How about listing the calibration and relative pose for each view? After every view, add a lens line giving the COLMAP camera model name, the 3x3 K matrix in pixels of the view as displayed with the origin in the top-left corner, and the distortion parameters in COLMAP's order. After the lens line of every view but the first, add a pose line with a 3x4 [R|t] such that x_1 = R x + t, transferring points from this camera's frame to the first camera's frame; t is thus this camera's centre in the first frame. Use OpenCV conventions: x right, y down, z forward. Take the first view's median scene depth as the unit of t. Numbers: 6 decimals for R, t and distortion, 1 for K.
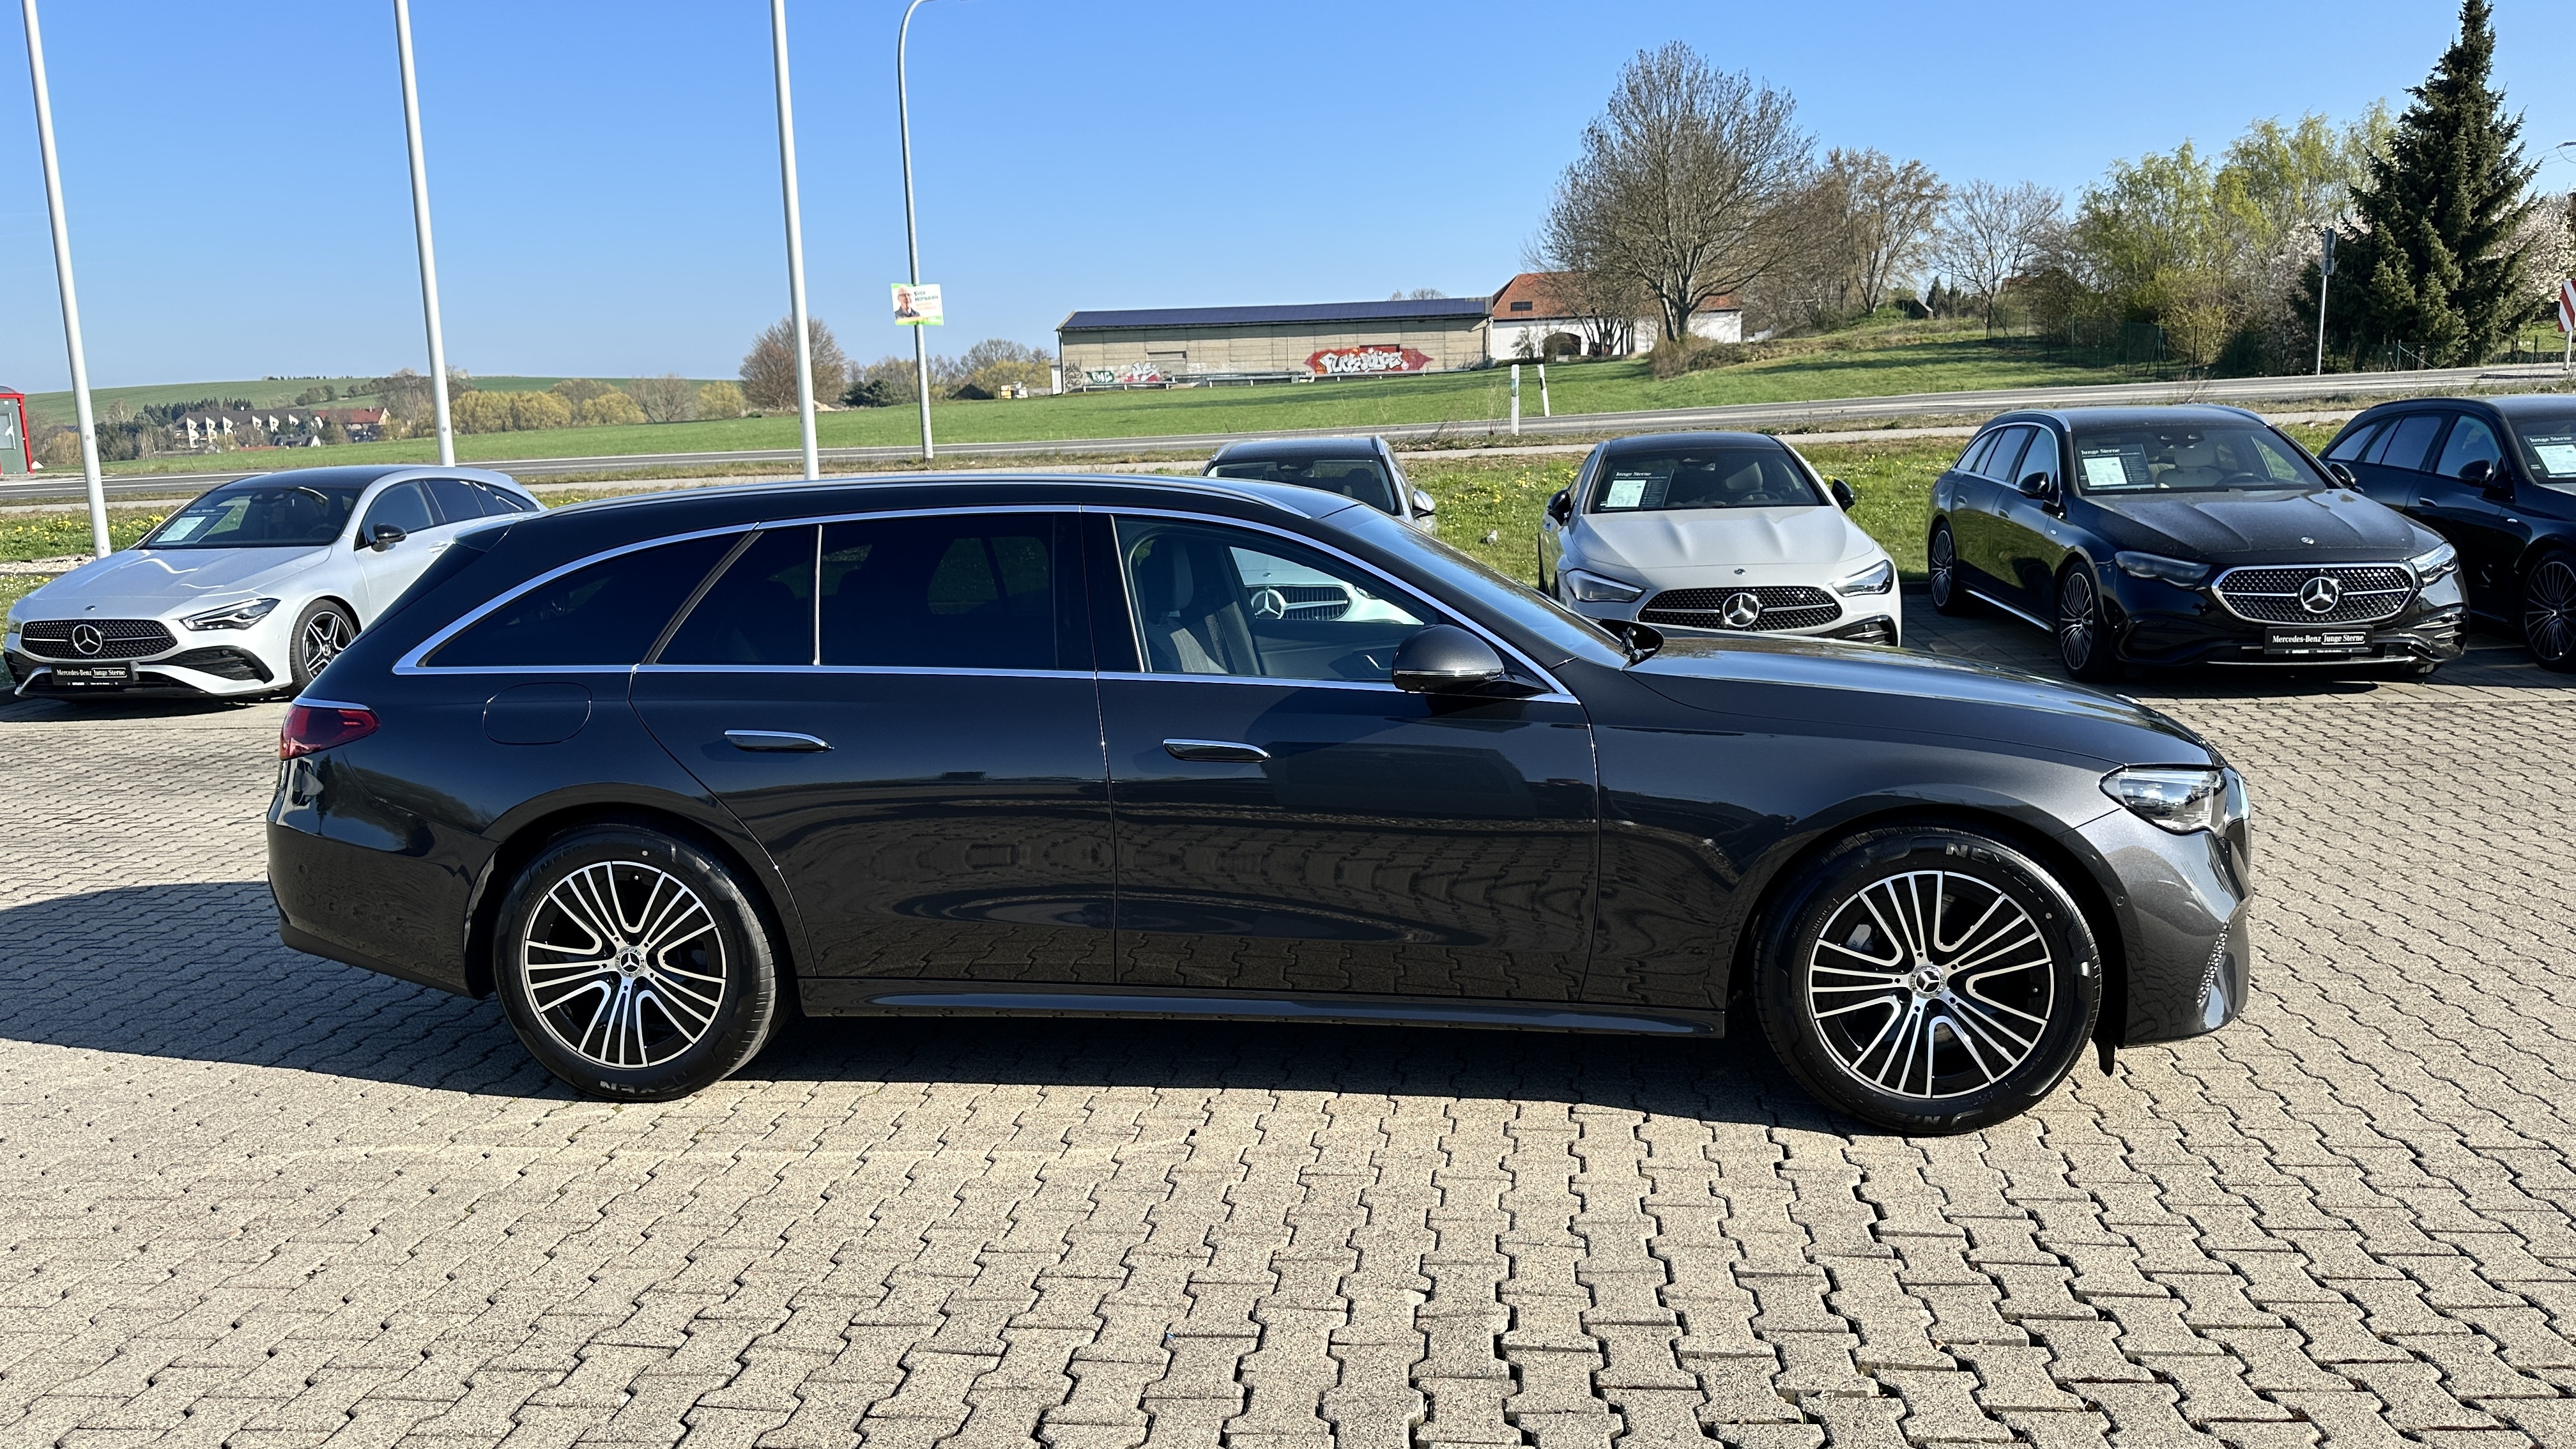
lens RADIAL K [[1790.1, 0, 1288.0], [0, 1790.1, 724.5], [0, 0, 1]] dist [0.114797, -0.166045]
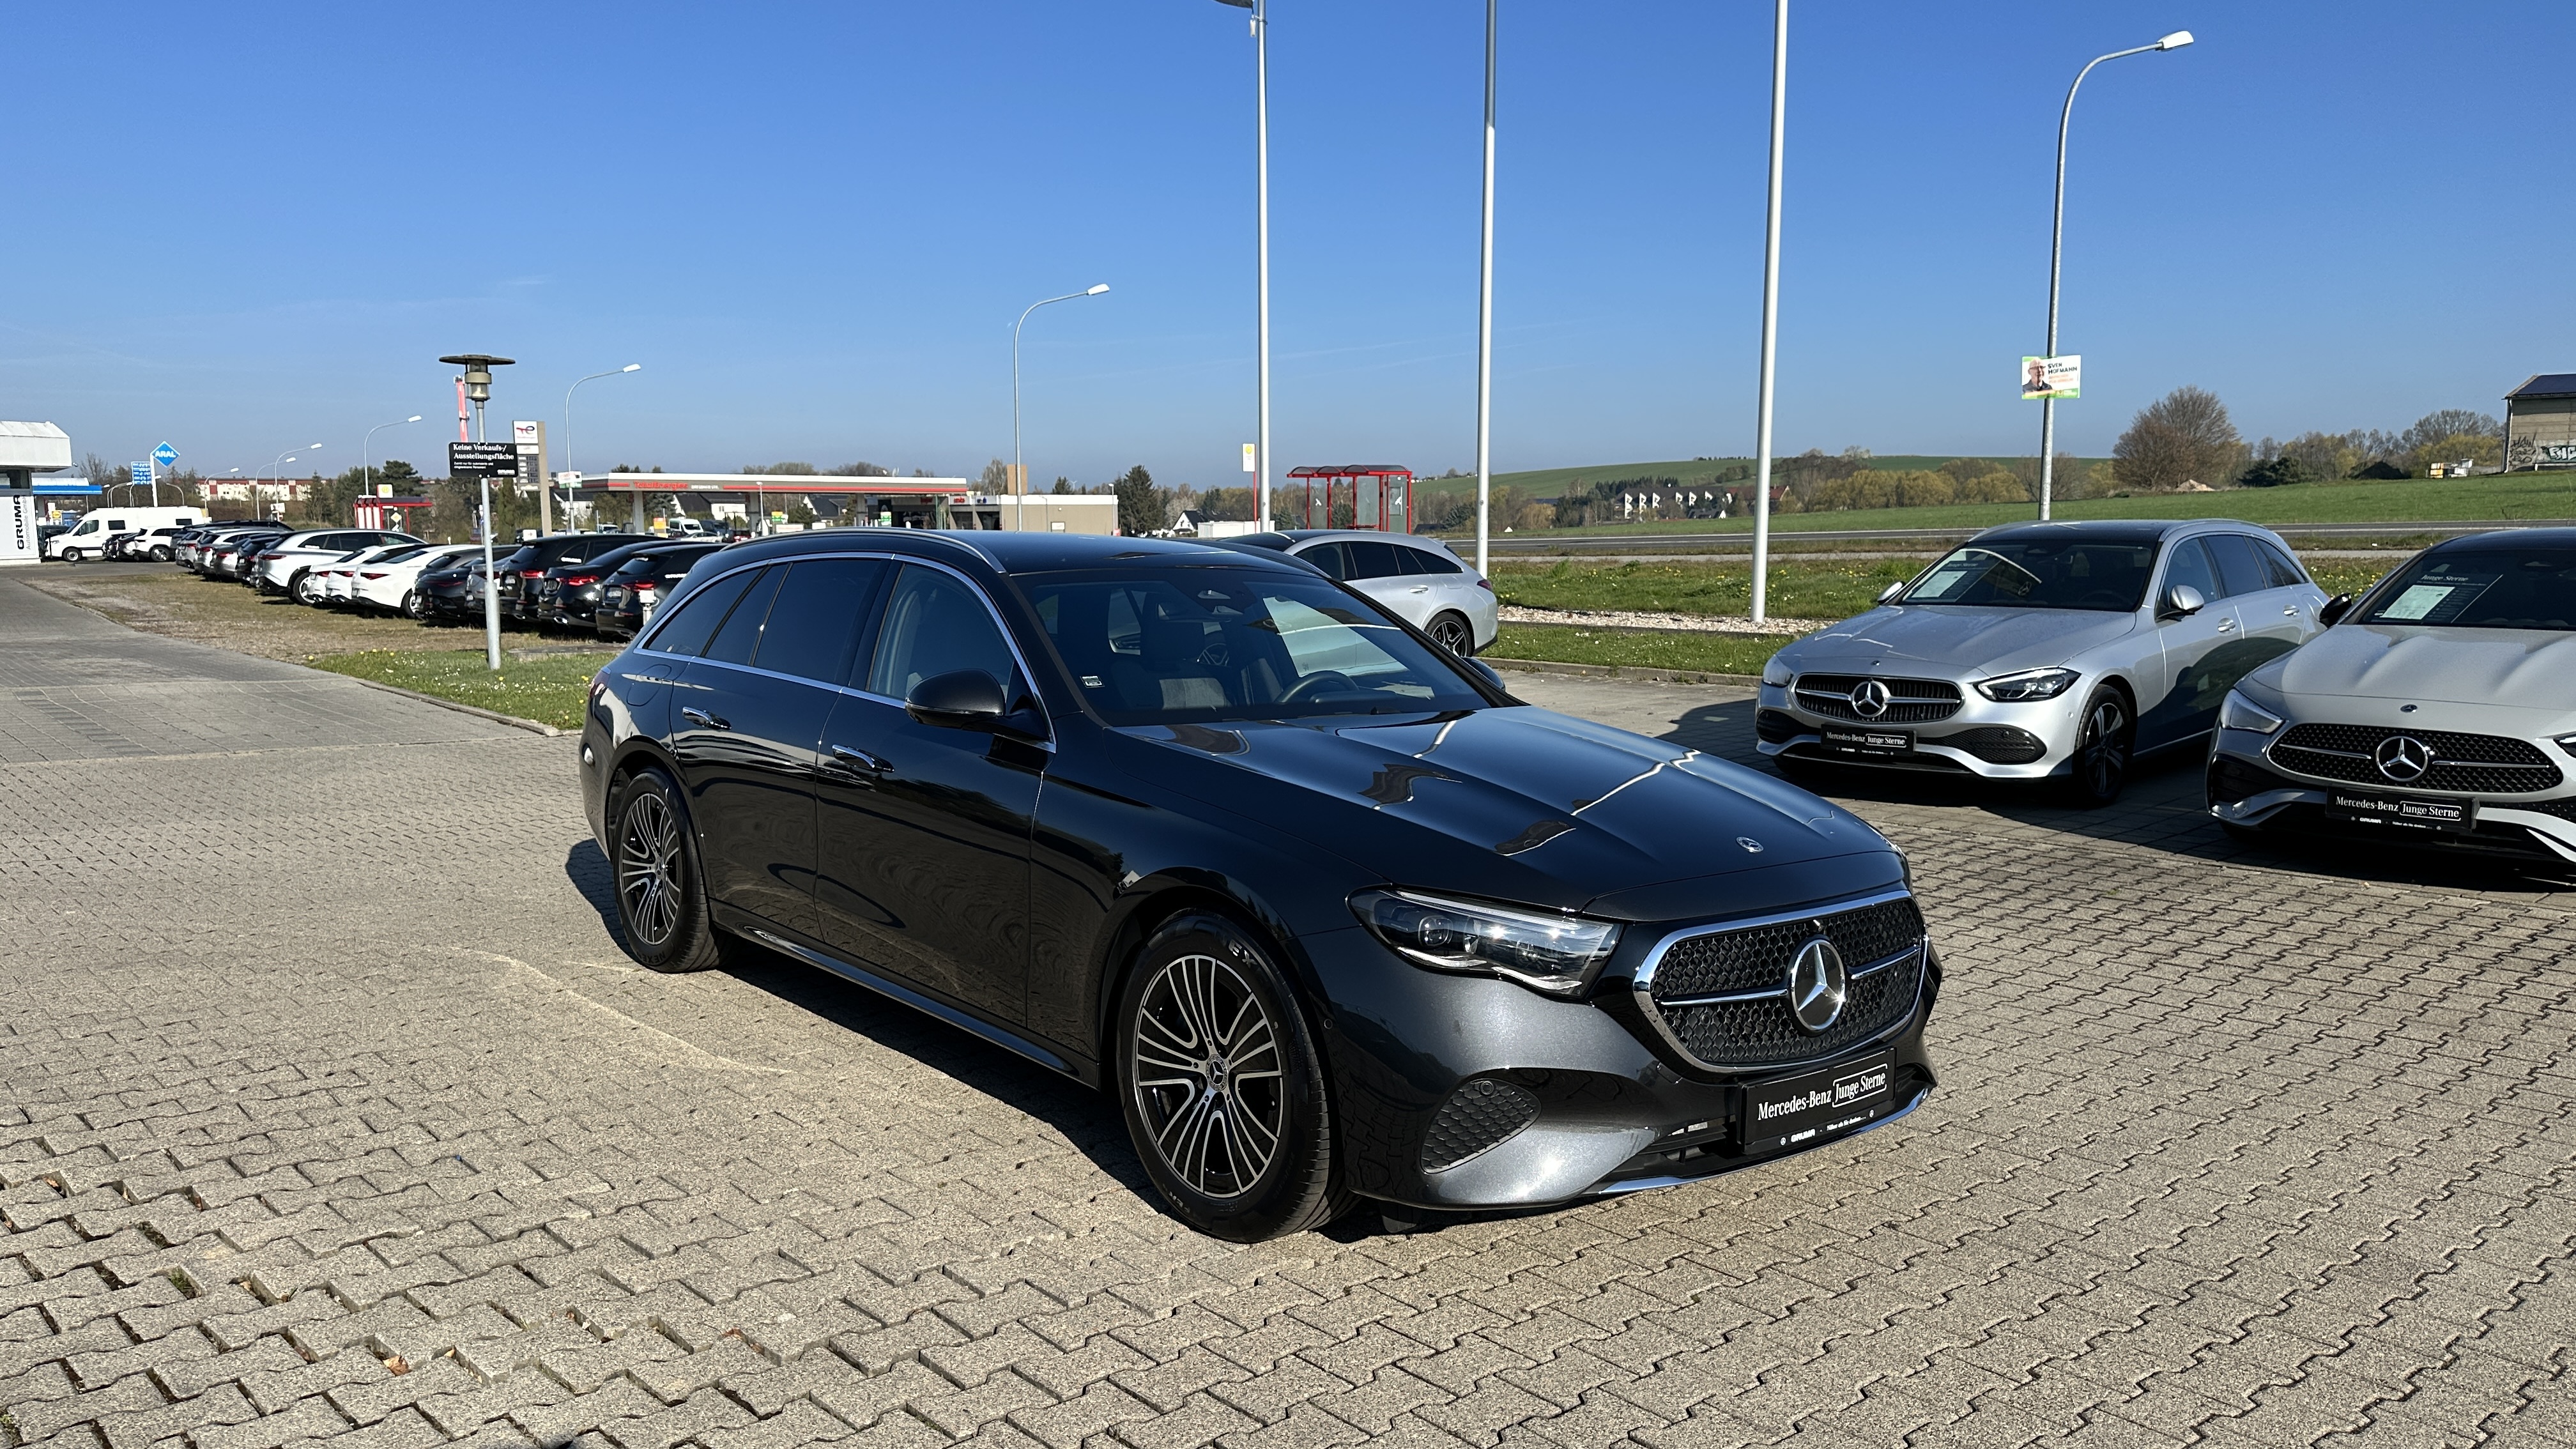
lens RADIAL K [[1790.1, 0, 1288.0], [0, 1790.1, 724.5], [0, 0, 1]] dist [0.114797, -0.166045]
pose [[0.746521, 0.101241, -0.657614, 0.315627], [-0.128825, 0.991647, 0.006423, -0.017284], [0.652771, 0.079922, 0.753328, 0.090260]]
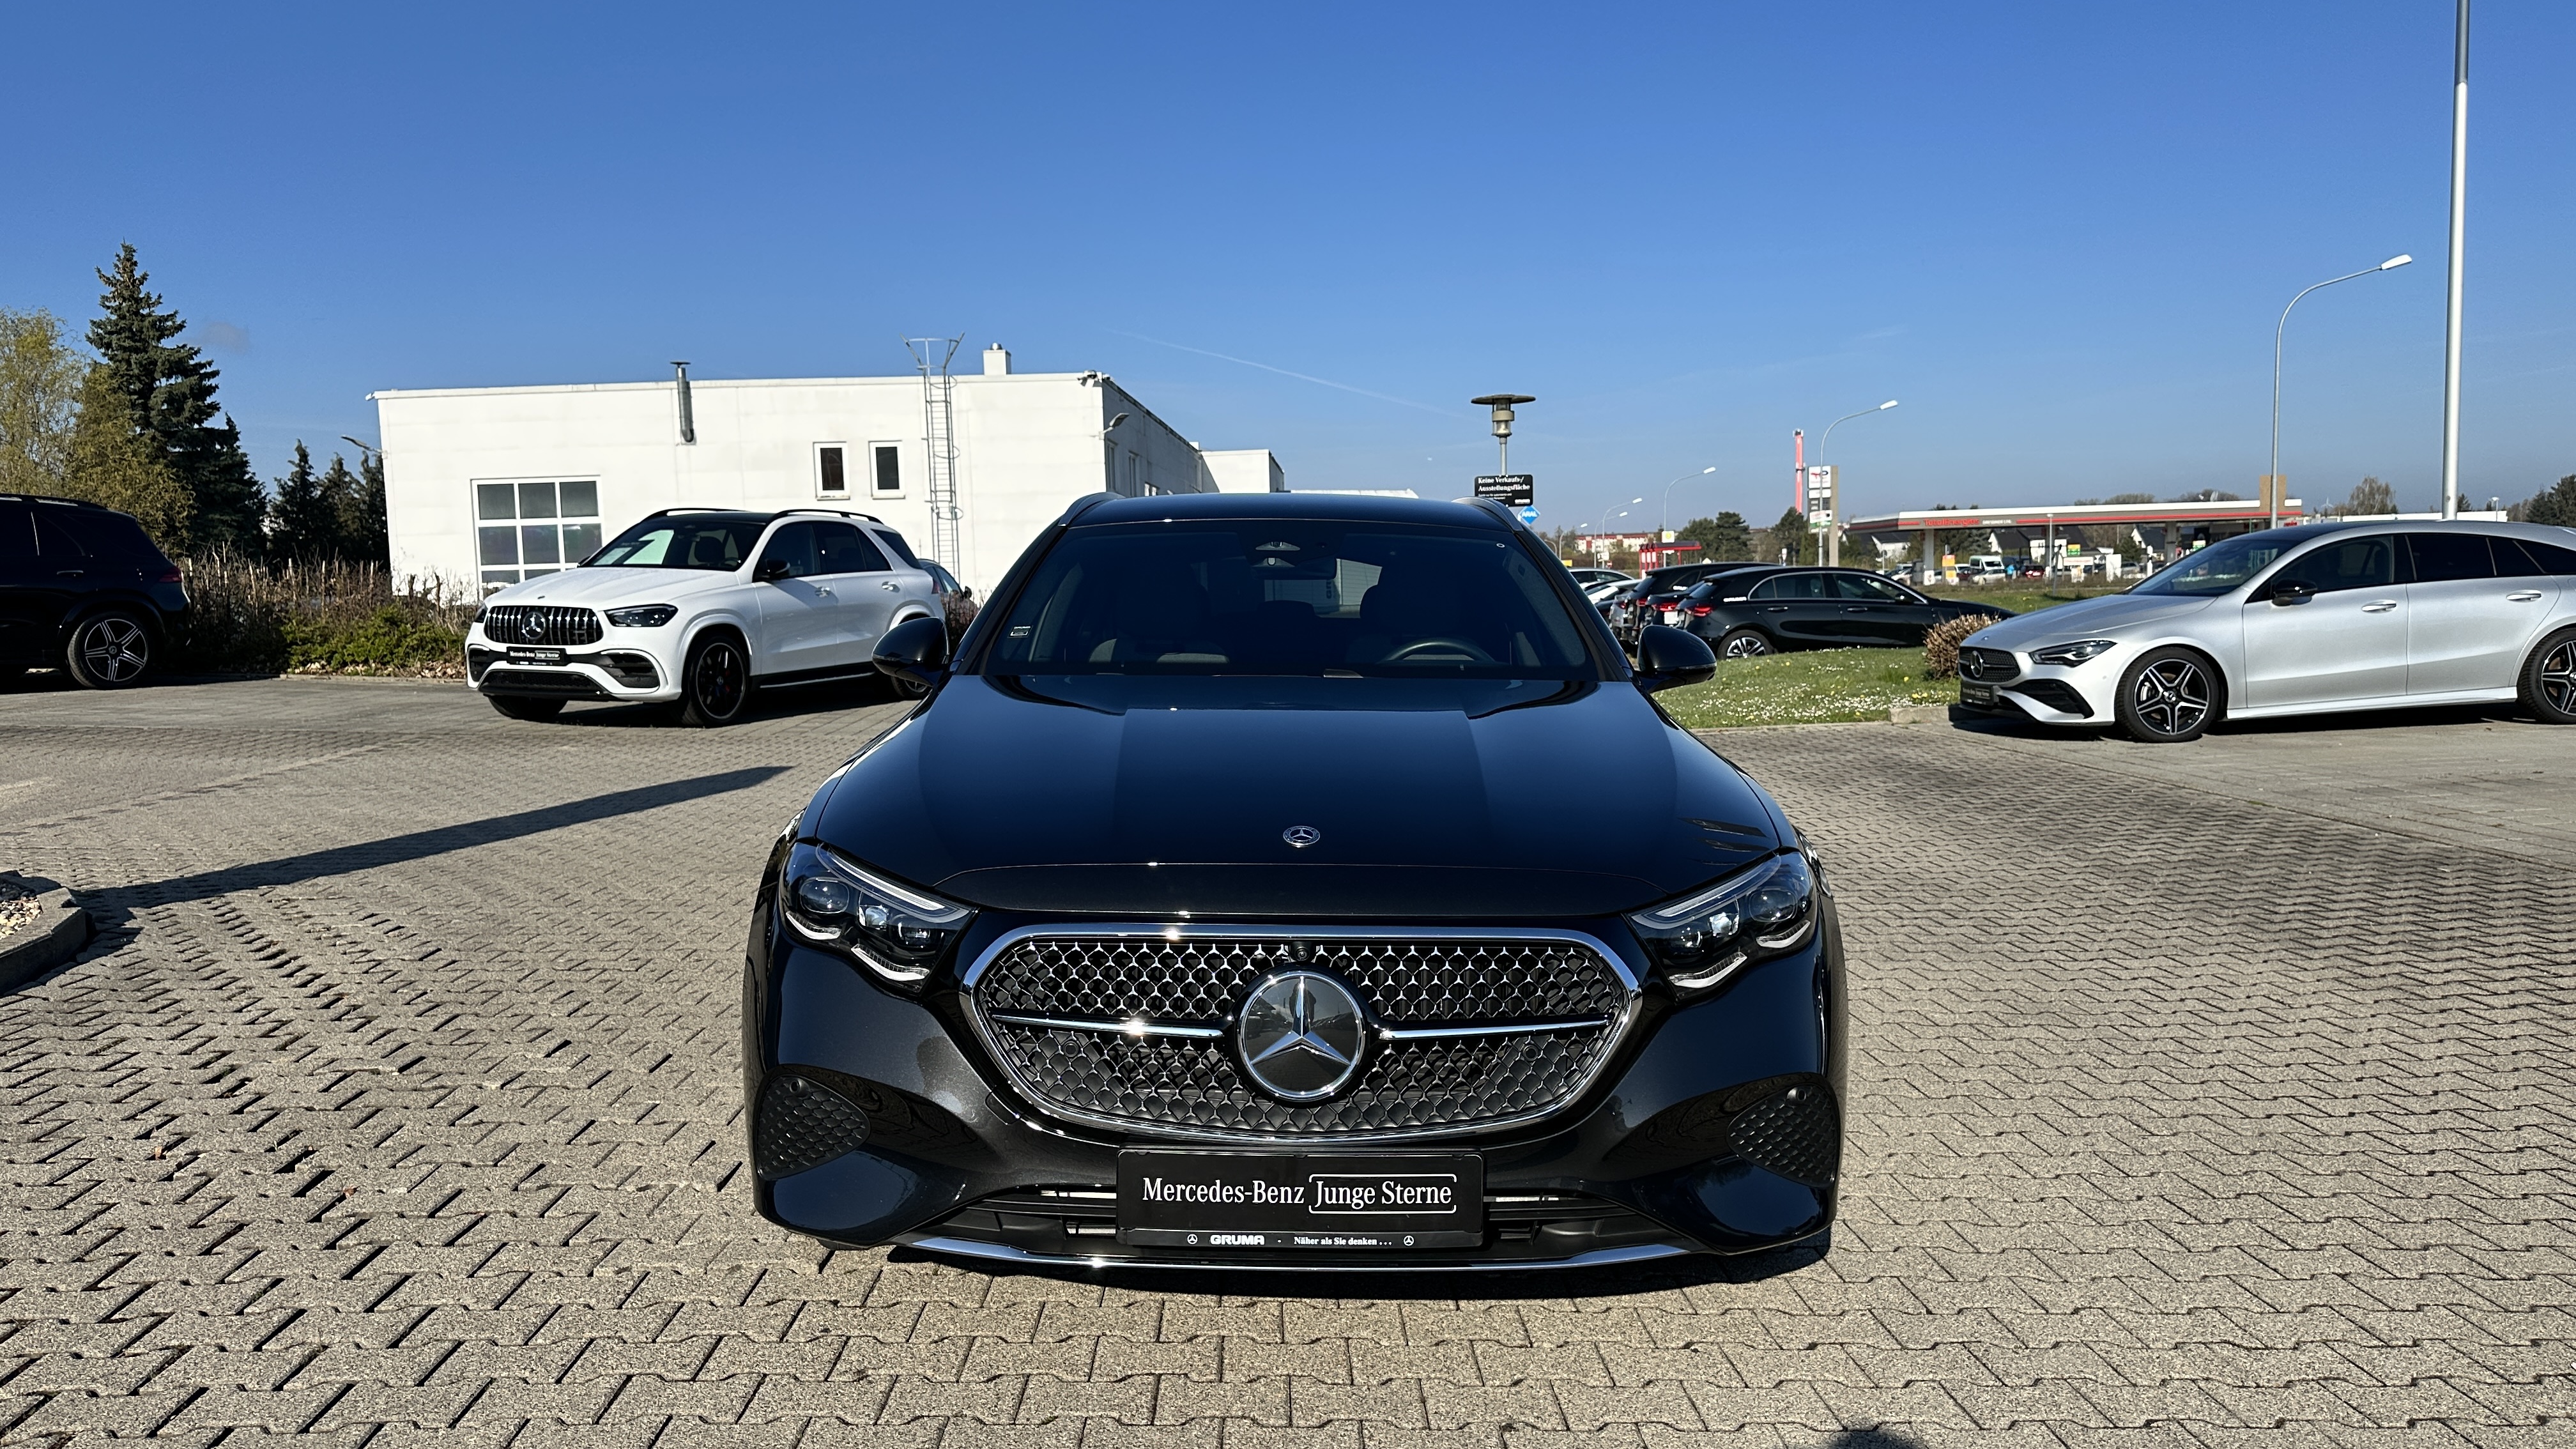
lens RADIAL K [[1790.1, 0, 1288.0], [0, 1790.1, 724.5], [0, 0, 1]] dist [0.114797, -0.166045]
pose [[0.146358, 0.104922, -0.983652, 0.395632], [-0.144279, 0.985990, 0.083704, -0.038230], [0.978654, 0.129670, 0.159446, 0.348342]]
